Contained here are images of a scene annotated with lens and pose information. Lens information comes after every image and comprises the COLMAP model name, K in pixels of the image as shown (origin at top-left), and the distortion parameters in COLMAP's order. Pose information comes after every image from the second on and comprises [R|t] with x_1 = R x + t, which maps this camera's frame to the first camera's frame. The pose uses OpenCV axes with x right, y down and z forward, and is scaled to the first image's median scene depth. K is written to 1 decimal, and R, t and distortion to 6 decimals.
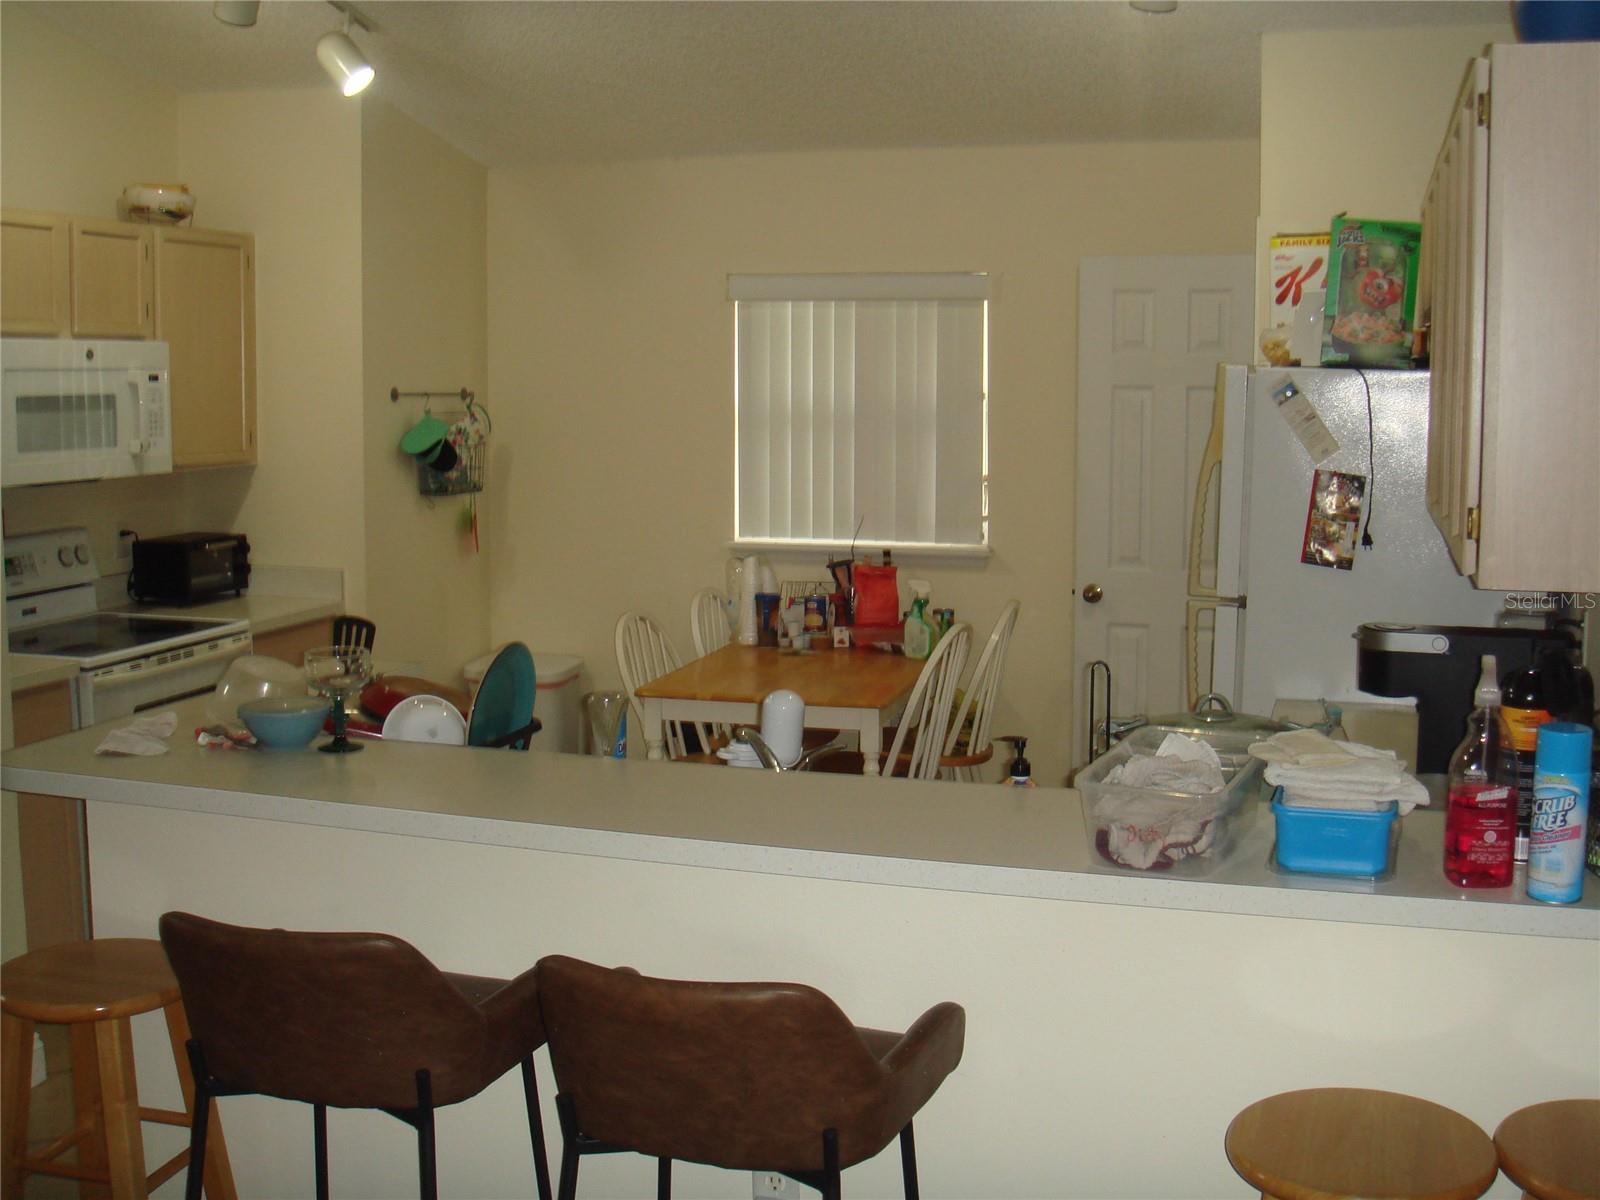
lens RADIAL K [[1929.6, 0, 802.3], [0, 1929.6, 597.8], [0, 0, 1]] dist [-0.068823, 0.000000]
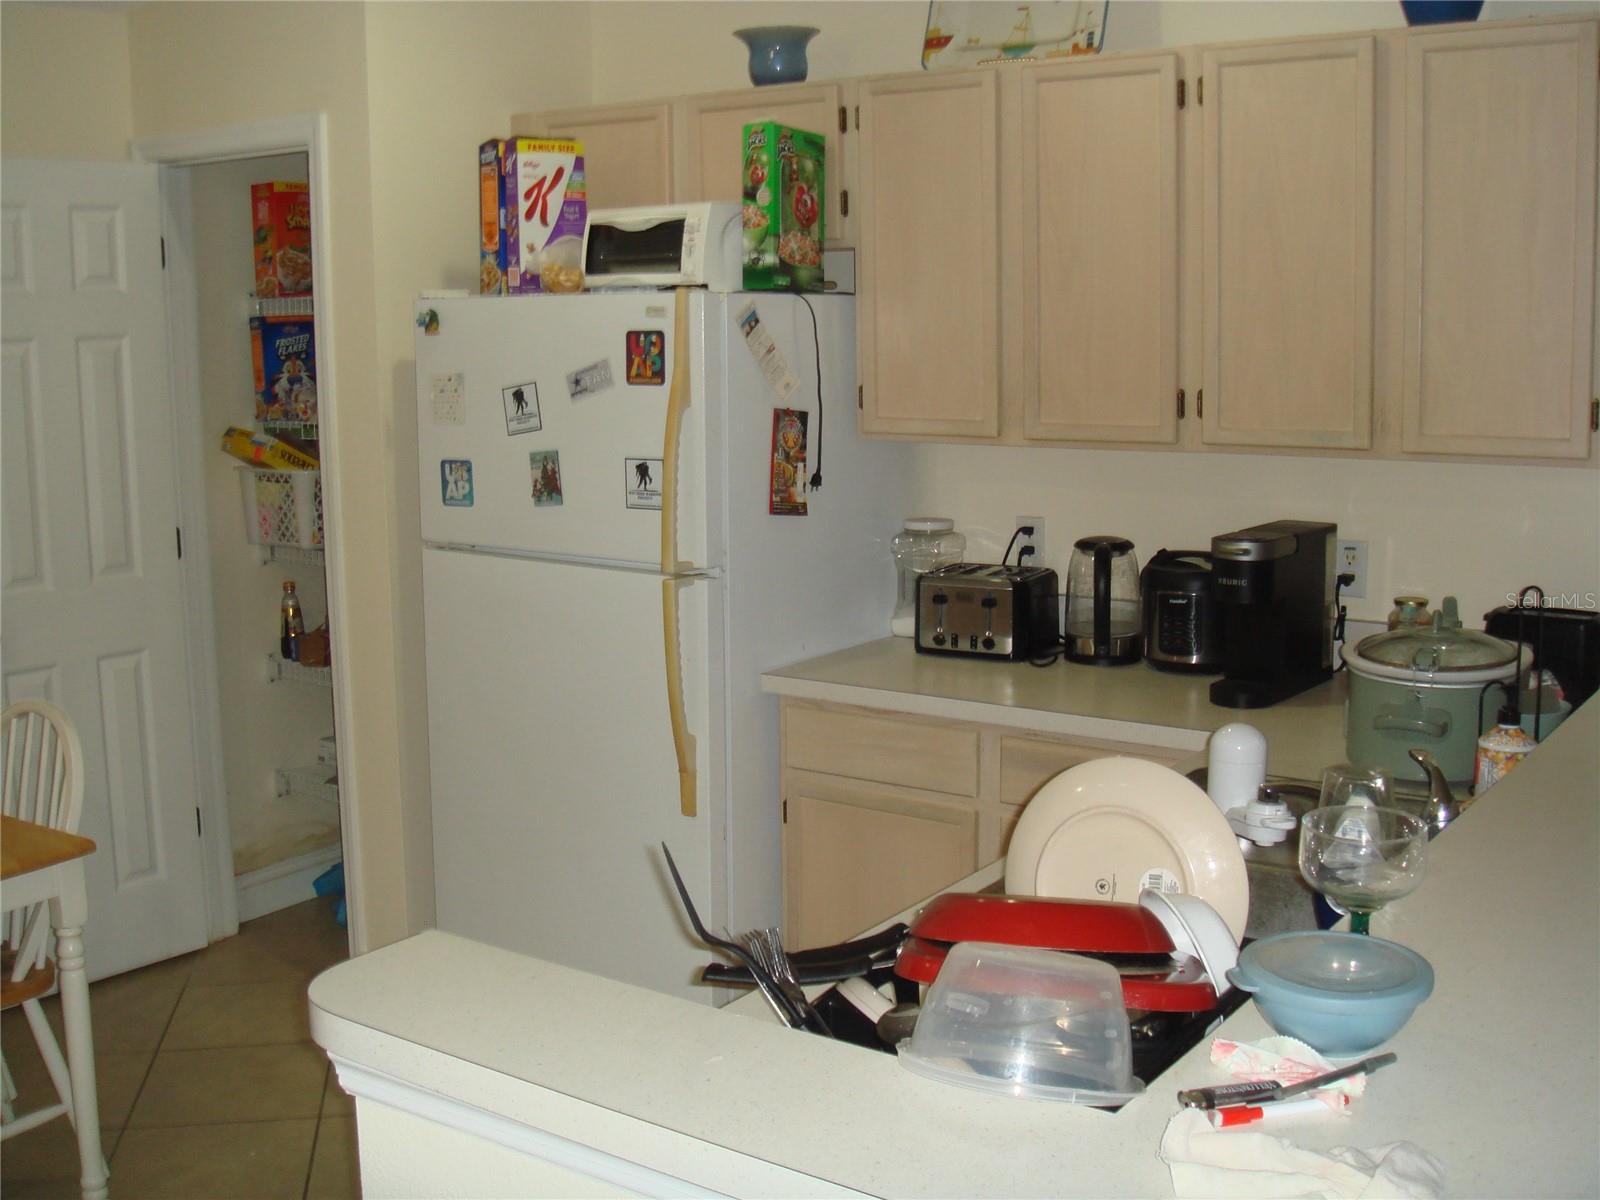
lens RADIAL K [[1929.6, 0, 800.5], [0, 1929.6, 598.4], [0, 0, 1]] dist [-0.068823, 0.000000]
pose [[0.346143, -0.149279, 0.926229, -0.569020], [0.124330, 0.985851, 0.112425, -0.078927], [-0.929907, 0.076243, 0.359805, 0.676190]]
